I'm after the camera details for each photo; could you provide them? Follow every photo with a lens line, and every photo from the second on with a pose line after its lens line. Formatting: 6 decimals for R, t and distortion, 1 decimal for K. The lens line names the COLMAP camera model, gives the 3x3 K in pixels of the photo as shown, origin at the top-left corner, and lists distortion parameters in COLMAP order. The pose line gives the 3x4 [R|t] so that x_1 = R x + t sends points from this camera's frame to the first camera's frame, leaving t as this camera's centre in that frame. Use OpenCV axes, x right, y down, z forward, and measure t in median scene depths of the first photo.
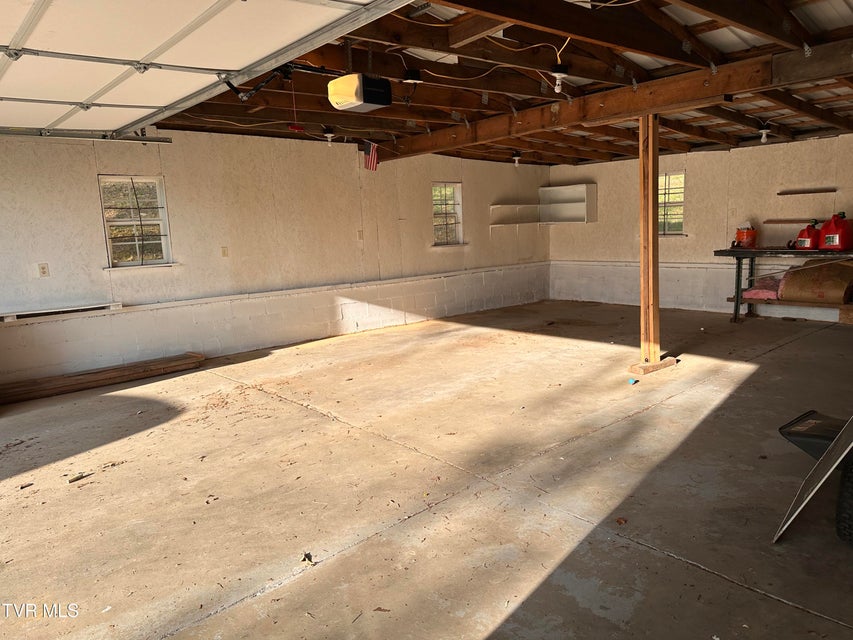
lens RADIAL K [[608.4, 0, 426.5], [0, 608.4, 320.0], [0, 0, 1]] dist [0.046807, -0.002933]
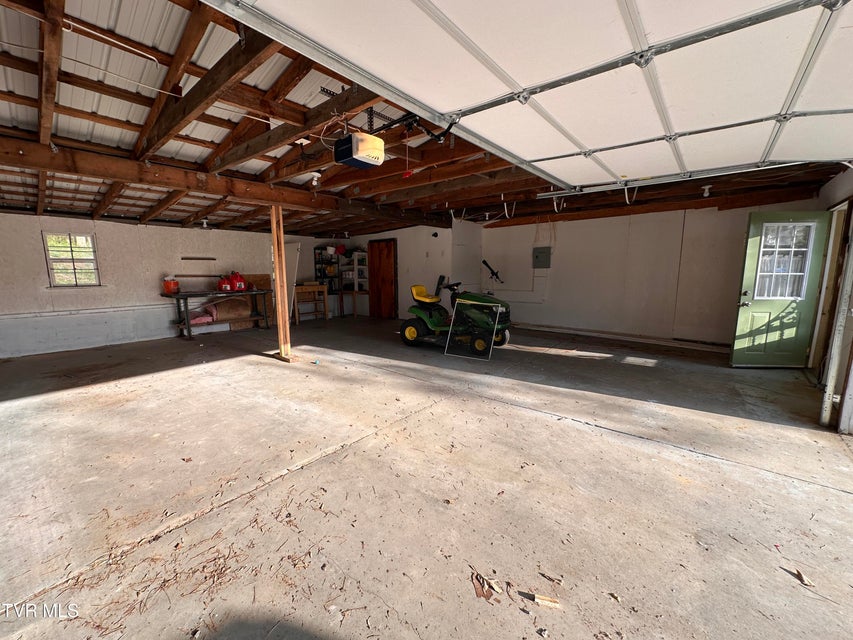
lens RADIAL K [[344.8, 0, 426.5], [0, 344.8, 320.0], [0, 0, 1]] dist [-0.001685, -0.000017]
pose [[-0.161657, -0.103921, 0.981360, -0.722021], [0.166859, 0.977243, 0.130971, -0.101210], [-0.972638, 0.184921, -0.140638, 0.903988]]
